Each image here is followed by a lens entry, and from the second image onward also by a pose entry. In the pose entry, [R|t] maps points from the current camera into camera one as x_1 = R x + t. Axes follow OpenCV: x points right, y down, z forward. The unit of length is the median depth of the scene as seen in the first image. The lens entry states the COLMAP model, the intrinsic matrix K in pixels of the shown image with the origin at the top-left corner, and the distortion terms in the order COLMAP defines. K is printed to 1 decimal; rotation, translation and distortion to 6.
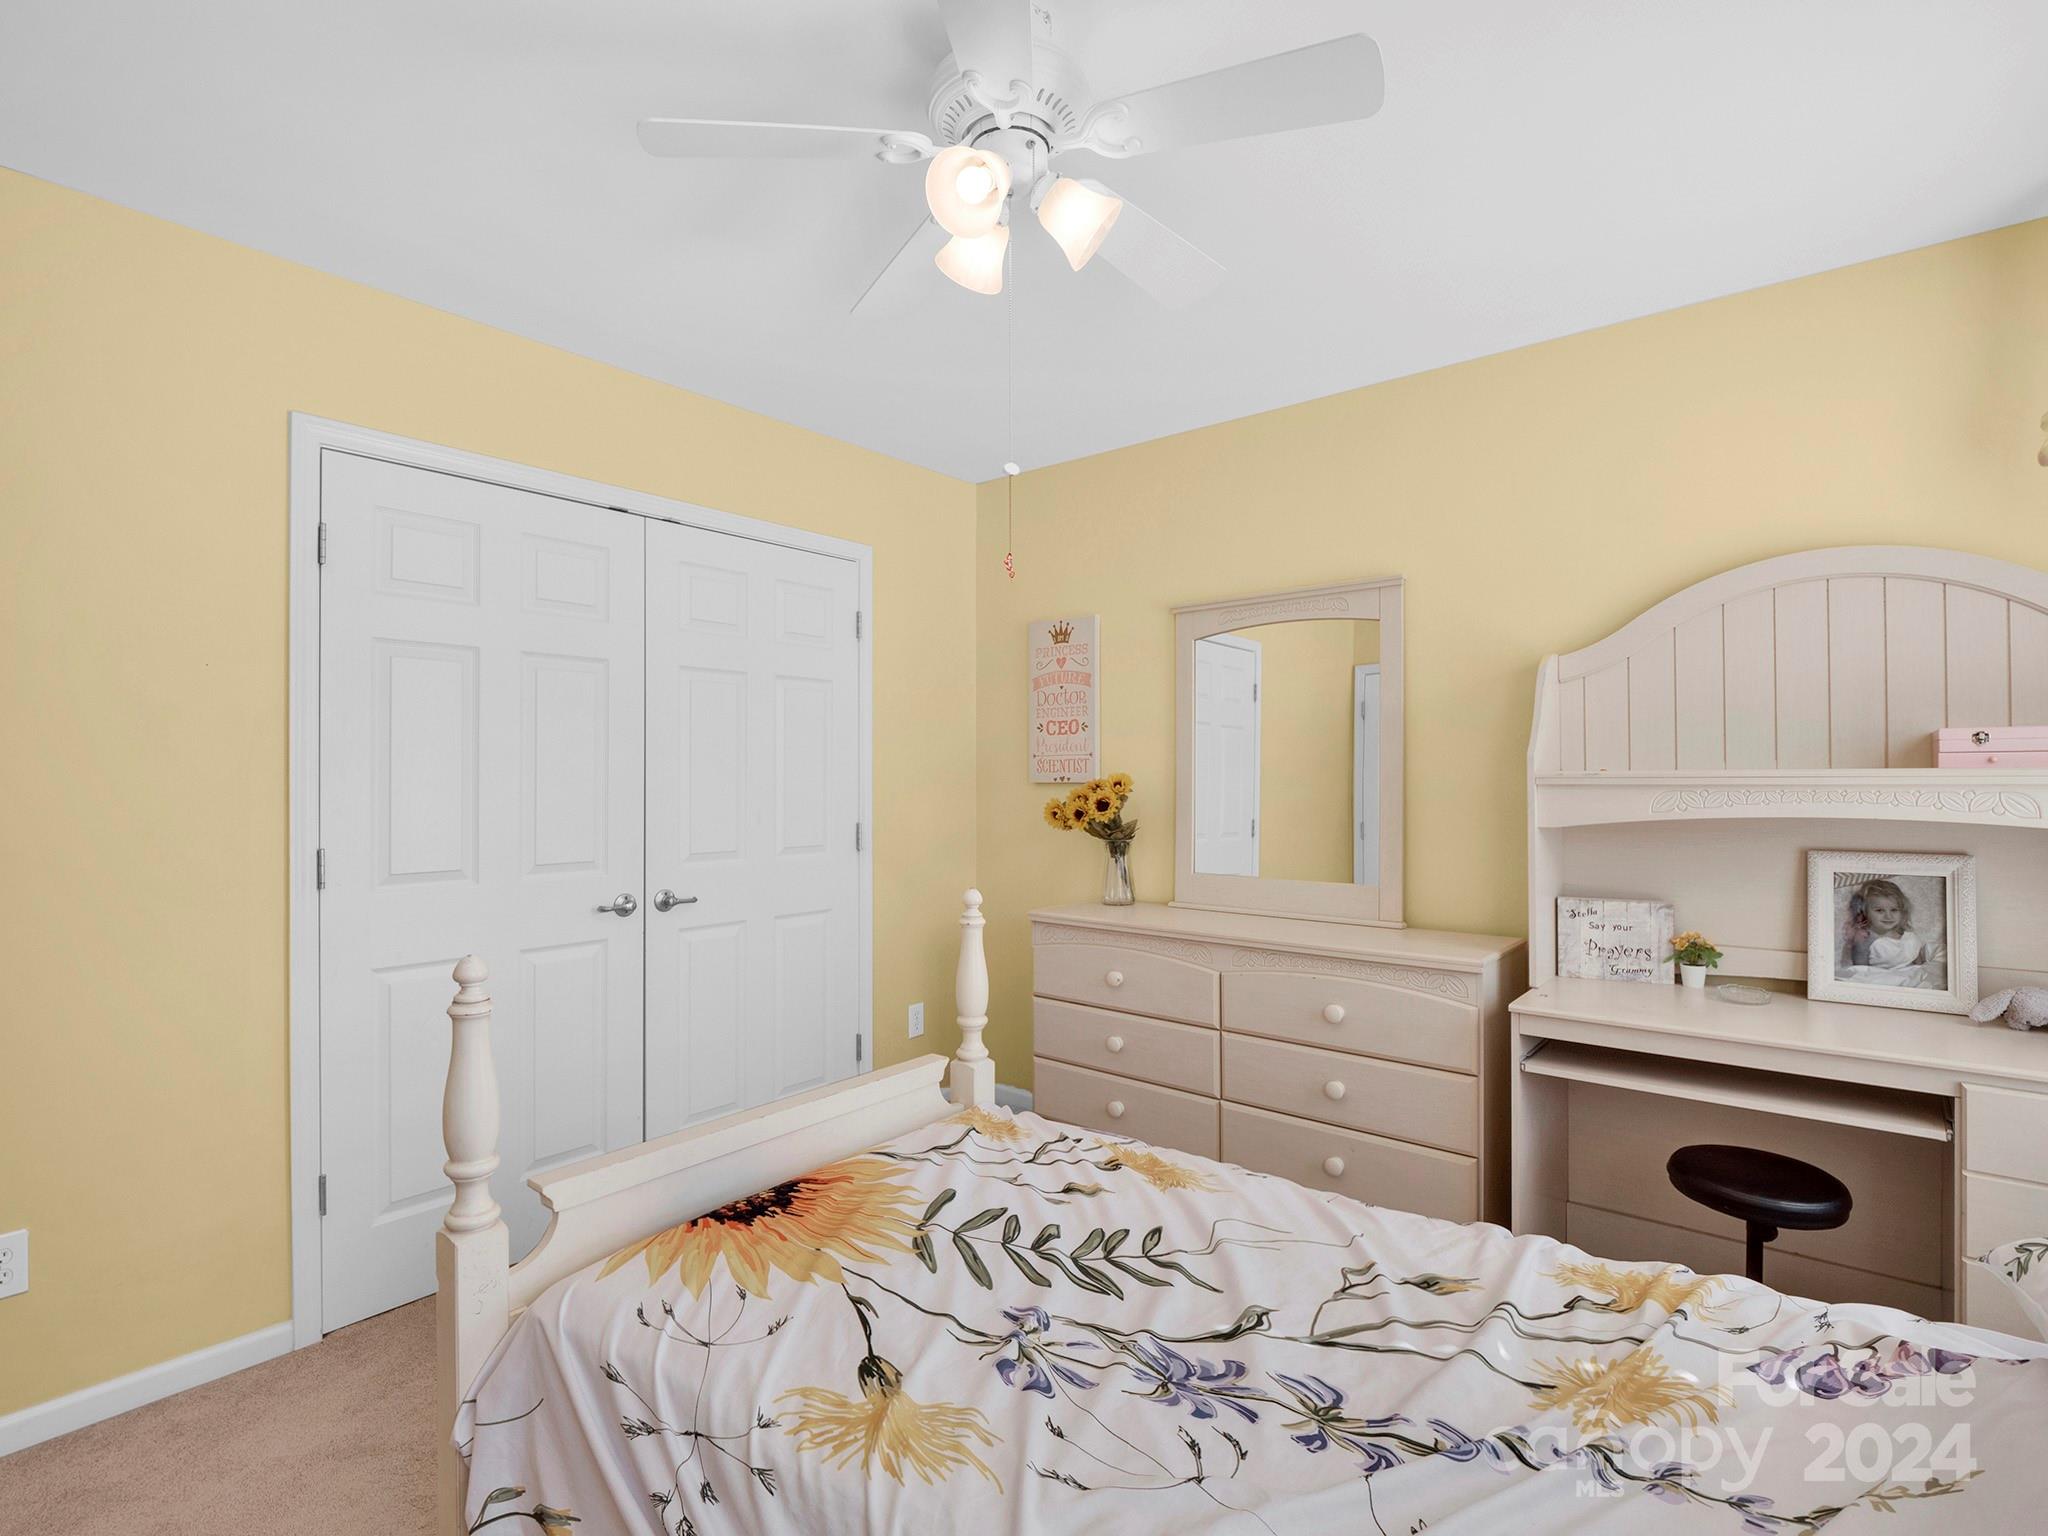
lens RADIAL K [[1033.4, 0, 1003.4], [0, 1033.4, 750.9], [0, 0, 1]] dist [-0.009358, -0.002158]
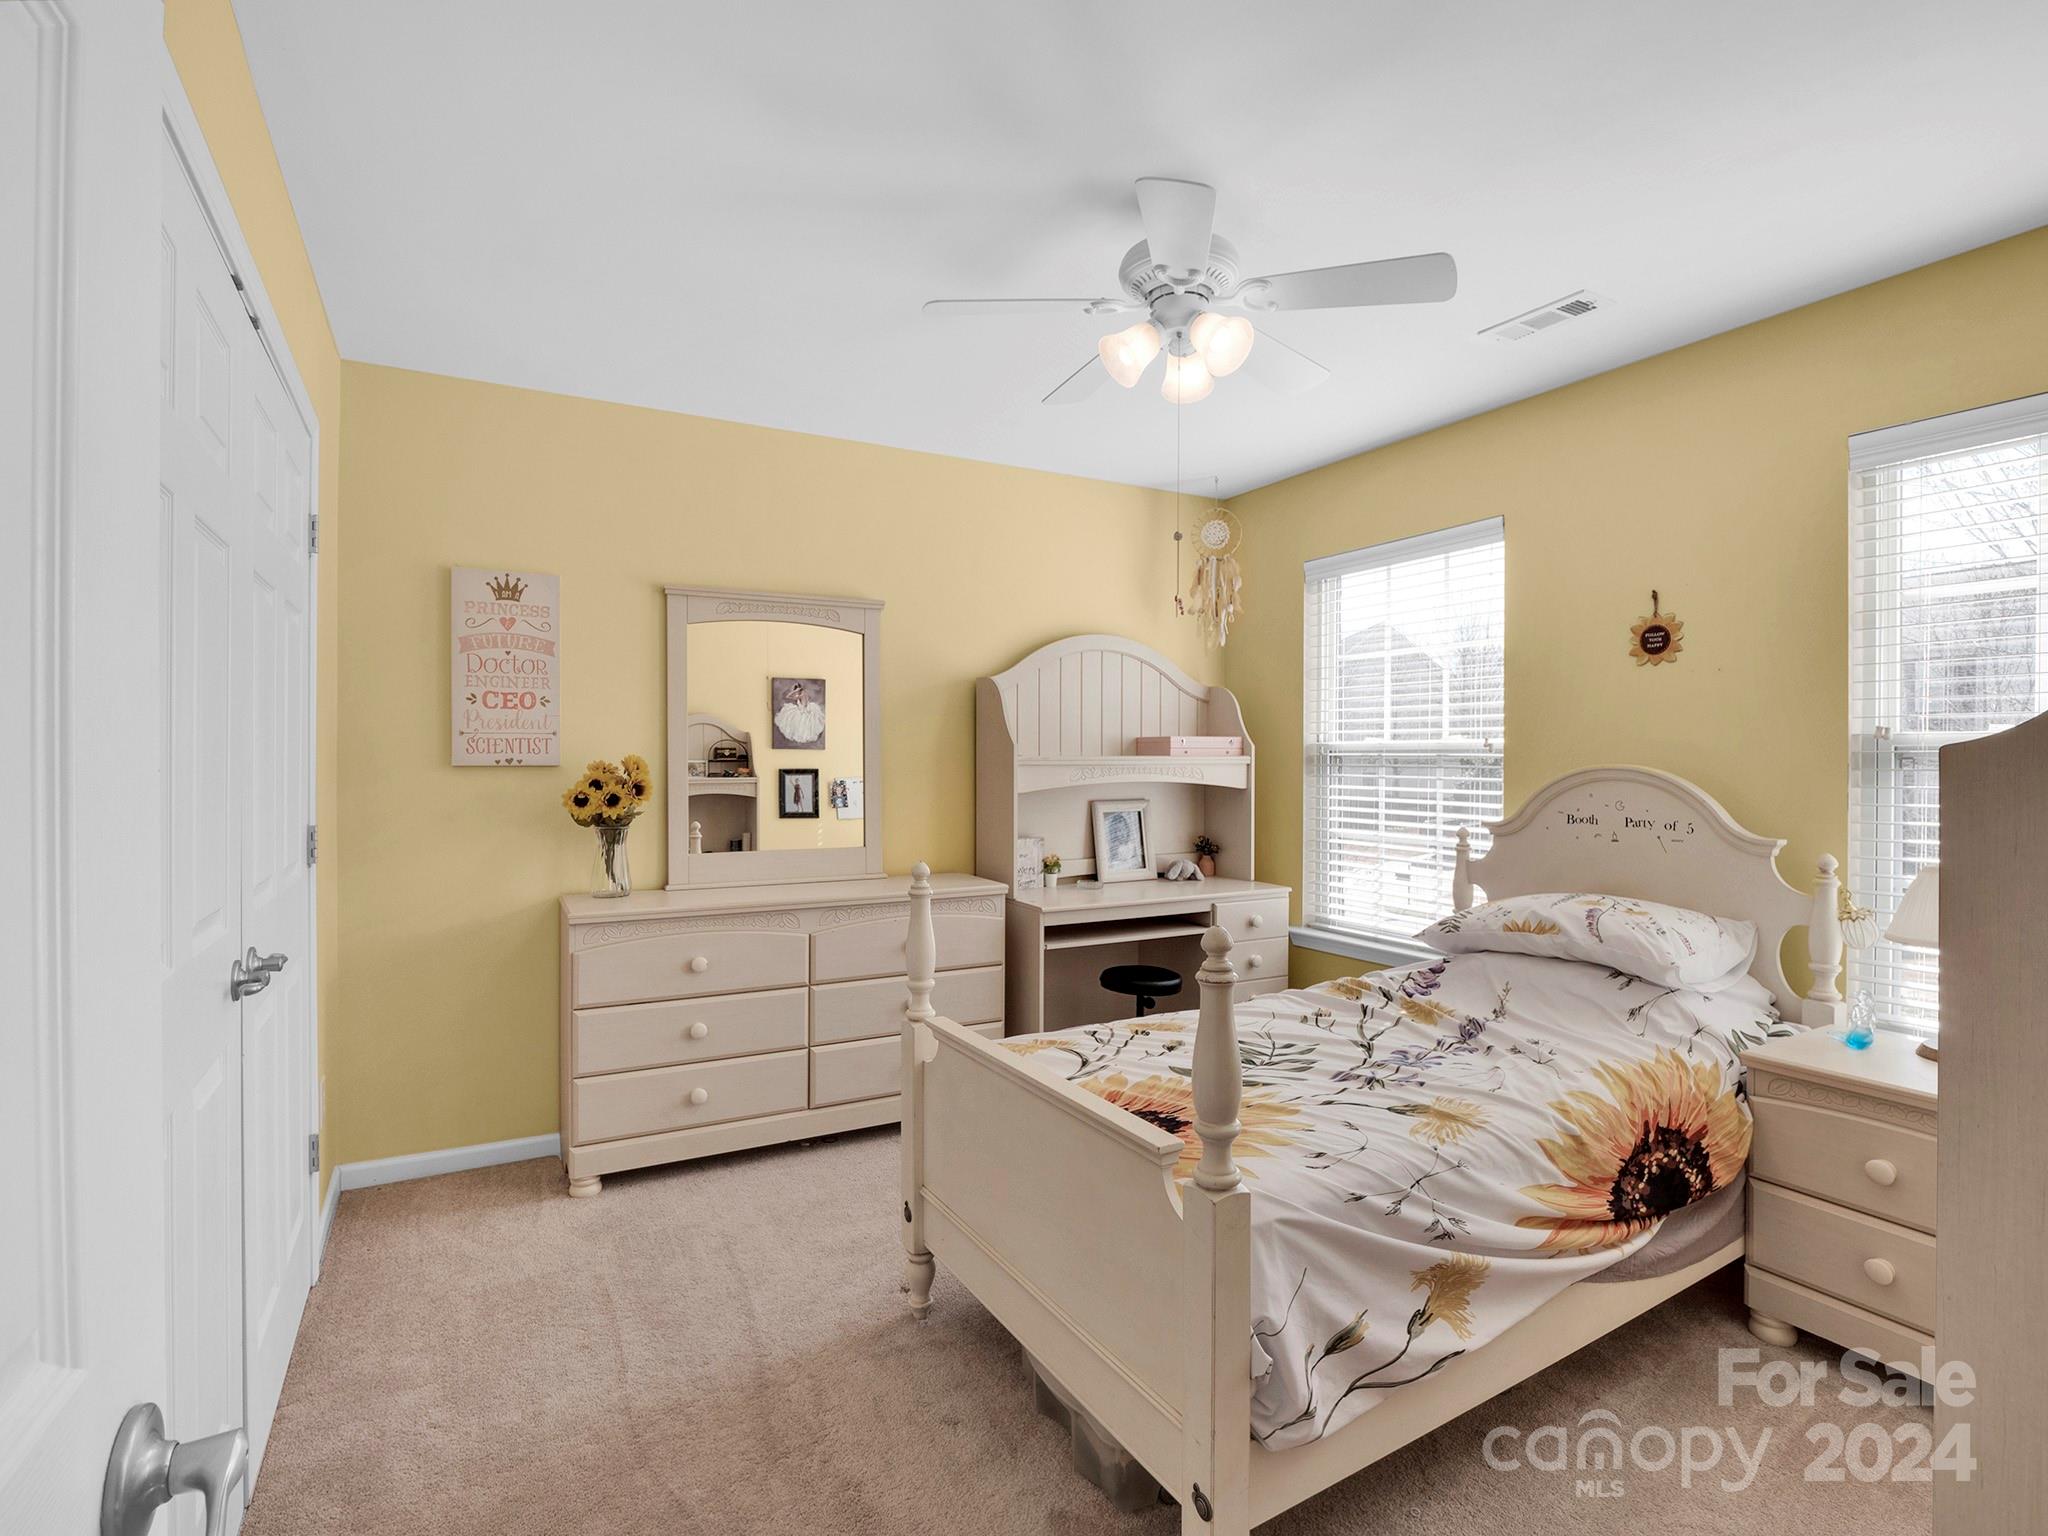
lens RADIAL K [[1033.4, 0, 1014.1], [0, 1033.4, 760.2], [0, 0, 1]] dist [-0.009358, -0.002158]
pose [[0.337066, 0.003231, 0.941475, -0.911129], [-0.024006, 0.999698, 0.005164, 0.018139], [-0.941175, -0.024342, 0.337042, 0.495410]]
